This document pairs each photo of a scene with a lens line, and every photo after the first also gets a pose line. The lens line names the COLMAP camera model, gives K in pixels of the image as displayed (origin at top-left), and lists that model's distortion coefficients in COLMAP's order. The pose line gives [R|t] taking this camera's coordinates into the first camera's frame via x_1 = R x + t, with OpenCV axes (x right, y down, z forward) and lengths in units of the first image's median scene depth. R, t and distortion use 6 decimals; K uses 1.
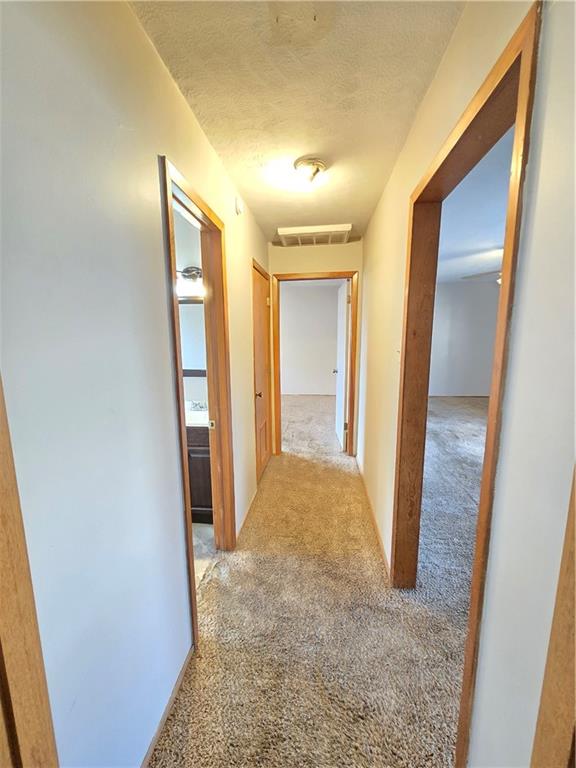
lens RADIAL K [[314.1, 0, 288.0], [0, 314.1, 384.0], [0, 0, 1]] dist [0.000113, 0.000842]
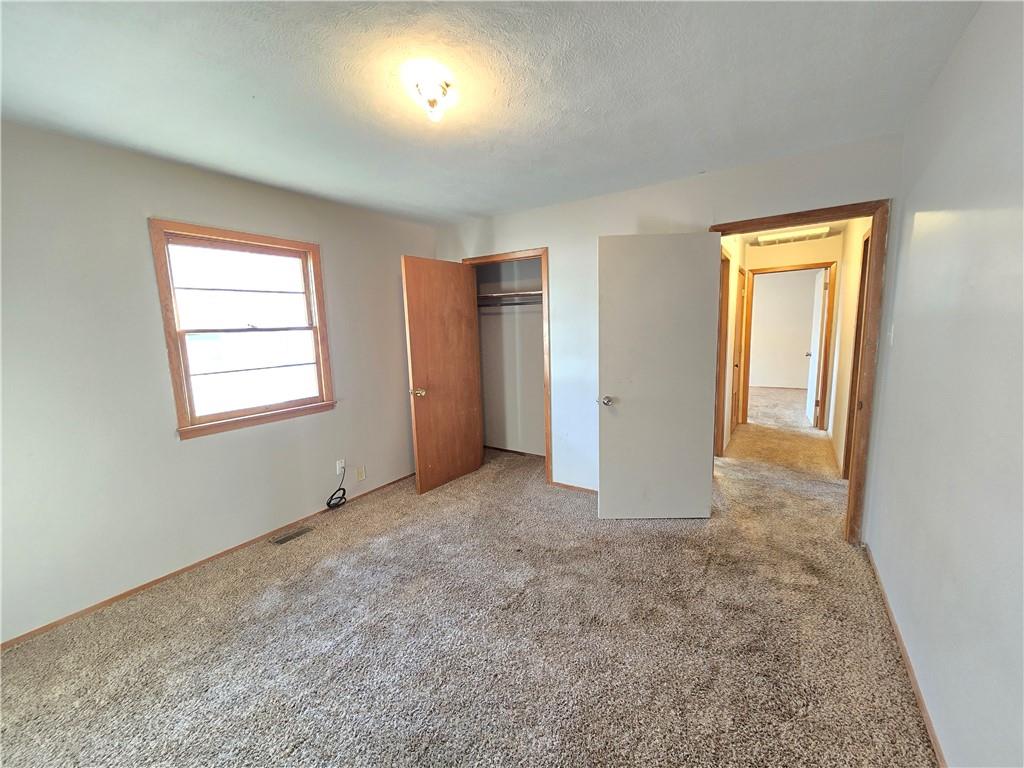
lens RADIAL K [[418.8, 0, 509.7], [0, 418.8, 383.9], [0, 0, 1]] dist [0.000113, 0.000842]
pose [[0.887013, 0.044336, -0.459611, -0.104574], [-0.051015, 0.998696, -0.002117, 0.139016], [0.458918, 0.025325, 0.888118, -0.843825]]
